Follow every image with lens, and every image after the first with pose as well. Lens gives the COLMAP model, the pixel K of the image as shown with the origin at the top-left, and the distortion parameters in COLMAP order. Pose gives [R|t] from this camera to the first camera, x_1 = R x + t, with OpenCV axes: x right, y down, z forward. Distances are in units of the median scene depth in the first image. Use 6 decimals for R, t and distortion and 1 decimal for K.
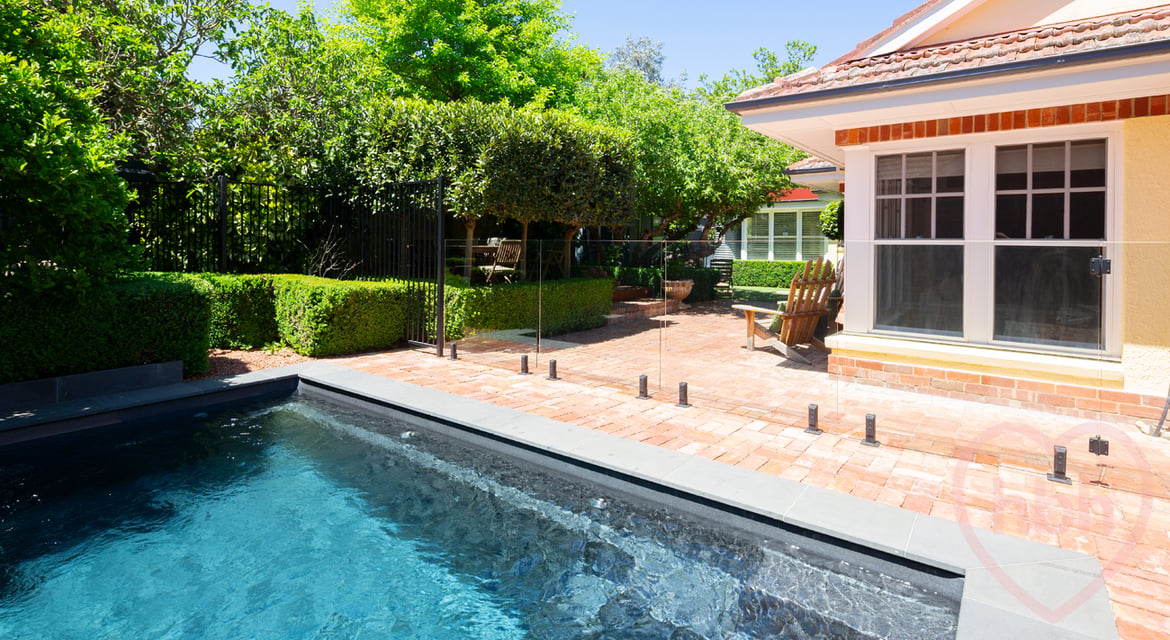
lens RADIAL K [[574.9, 0, 587.0], [0, 574.9, 240.3], [0, 0, 1]] dist [0.000869, -0.000429]
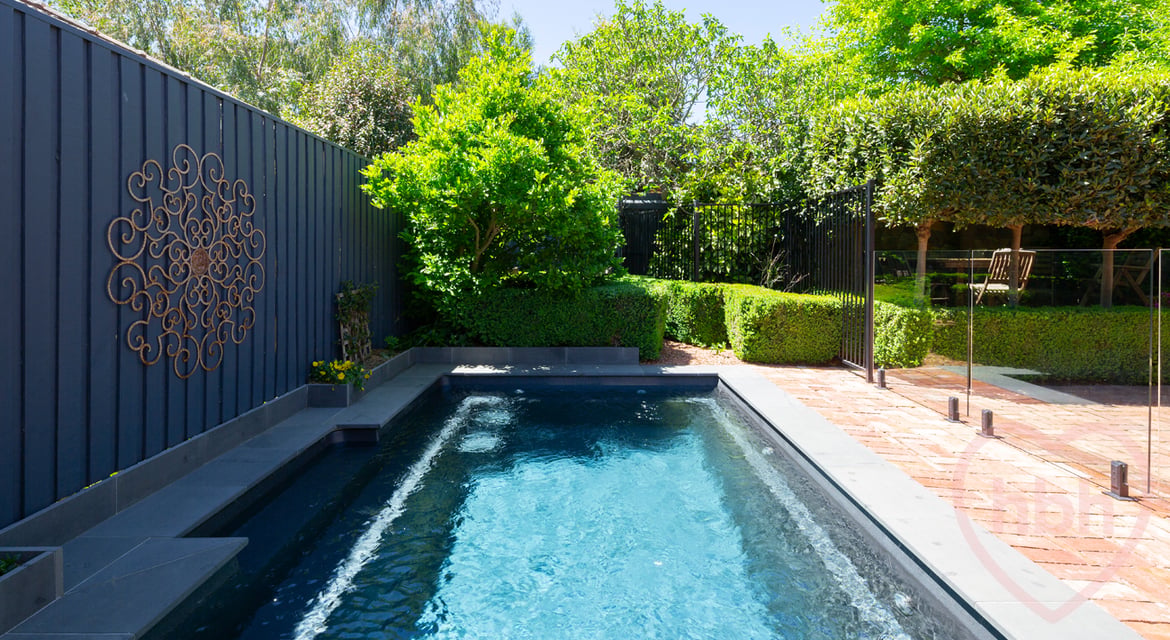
lens RADIAL K [[571.0, 0, 586.7], [0, 571.0, 254.3], [0, 0, 1]] dist [-0.001404, -0.000593]
pose [[0.590758, -0.007051, -0.806818, 0.193646], [0.006373, 0.999971, -0.004073, 0.004139], [0.806824, -0.002736, 0.590786, 0.117006]]
